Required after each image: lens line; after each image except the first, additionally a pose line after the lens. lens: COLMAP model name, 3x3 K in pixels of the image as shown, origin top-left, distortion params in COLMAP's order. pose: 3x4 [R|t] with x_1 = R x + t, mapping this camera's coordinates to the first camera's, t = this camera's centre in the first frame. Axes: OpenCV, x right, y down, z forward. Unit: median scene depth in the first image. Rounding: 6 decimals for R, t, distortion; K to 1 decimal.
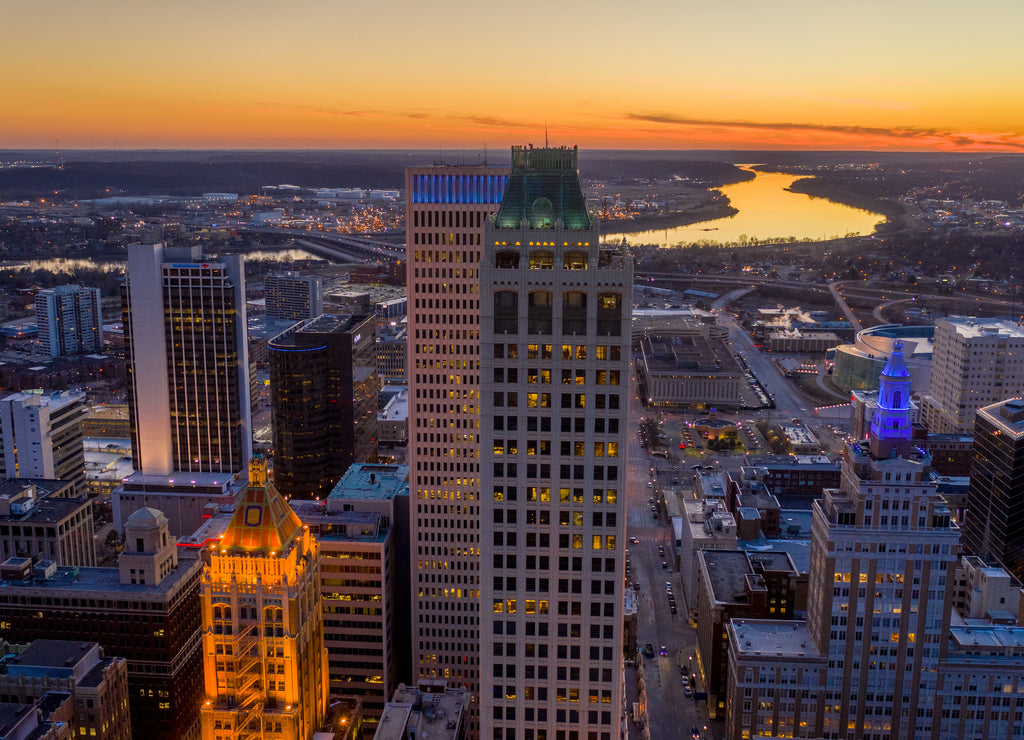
lens RADIAL K [[1084.3, 0, 512.0], [0, 1084.3, 370.0], [0, 0, 1]] dist [-0.005843, 0.013741]
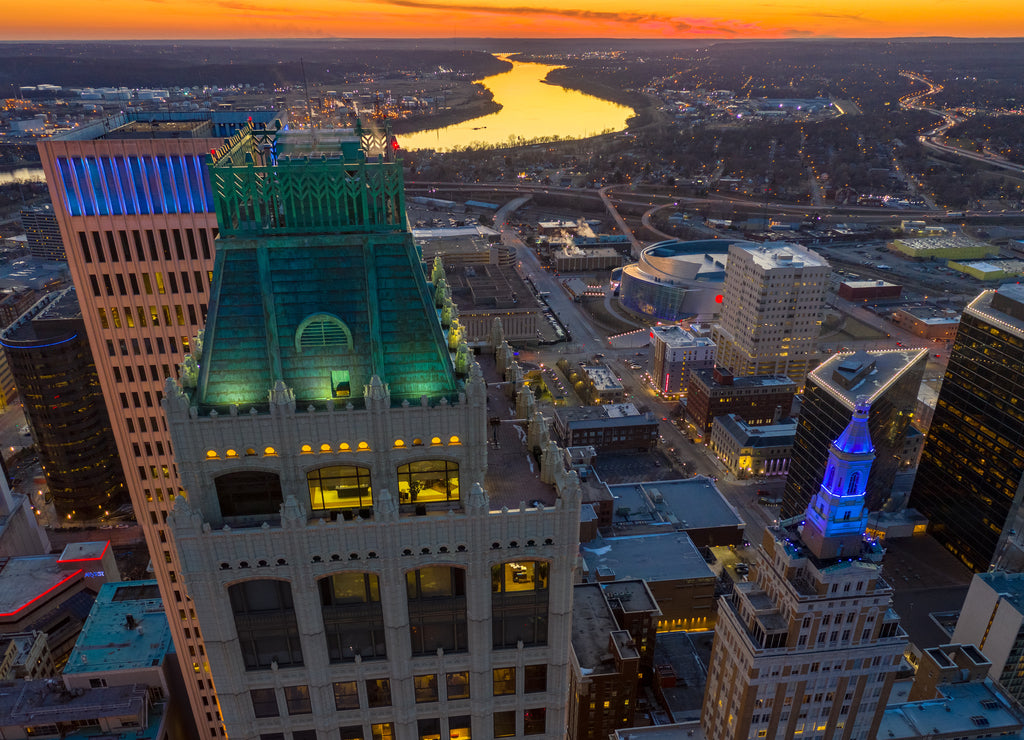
lens RADIAL K [[864.0, 0, 510.4], [0, 864.0, 612.0], [0, 0, 1]] dist [0.006483, -0.010328]
pose [[0.975907, -0.125391, 0.178559, 0.006153], [0.048940, 0.923316, 0.380909, -0.041333], [-0.212629, -0.362993, 0.907207, 0.164193]]
